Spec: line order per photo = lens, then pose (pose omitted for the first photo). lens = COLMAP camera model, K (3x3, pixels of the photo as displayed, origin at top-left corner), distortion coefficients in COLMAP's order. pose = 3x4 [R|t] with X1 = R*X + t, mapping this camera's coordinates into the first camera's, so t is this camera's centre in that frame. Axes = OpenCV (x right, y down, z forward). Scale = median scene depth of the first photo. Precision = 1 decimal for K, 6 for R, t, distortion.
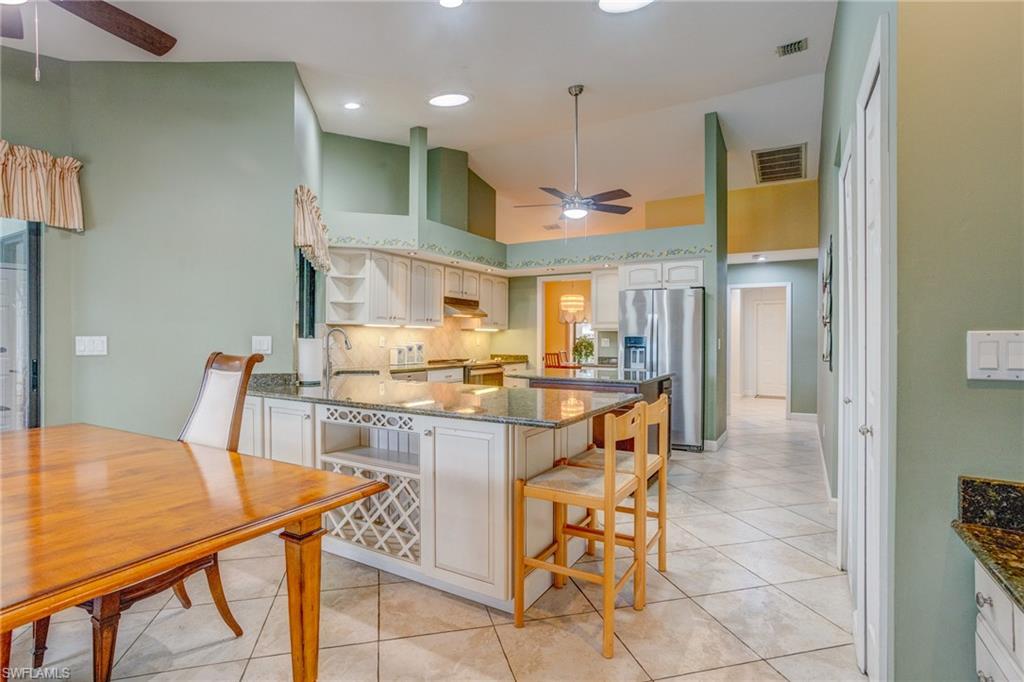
lens RADIAL K [[511.9, 0, 514.4], [0, 511.9, 335.0], [0, 0, 1]] dist [-0.004687, 0.003427]
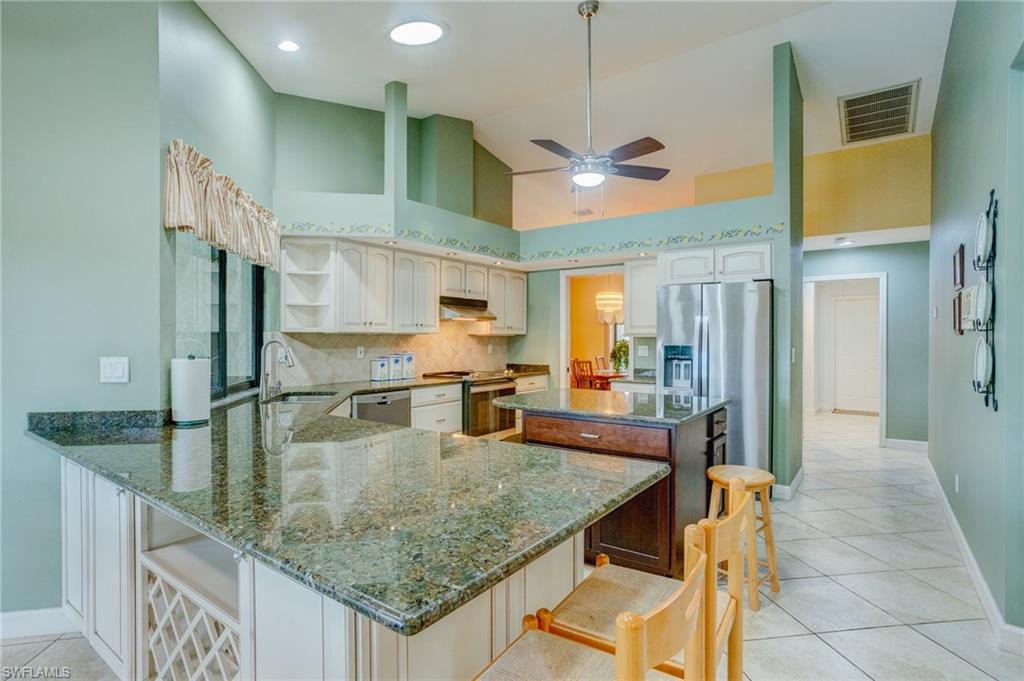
lens RADIAL K [[511.9, 0, 512.9], [0, 511.9, 336.0], [0, 0, 1]] dist [-0.004687, 0.003427]
pose [[0.994574, -0.003541, -0.103967, 0.067558], [0.004112, 0.999978, 0.005282, -0.015766], [0.103946, -0.005681, 0.994567, 0.206644]]
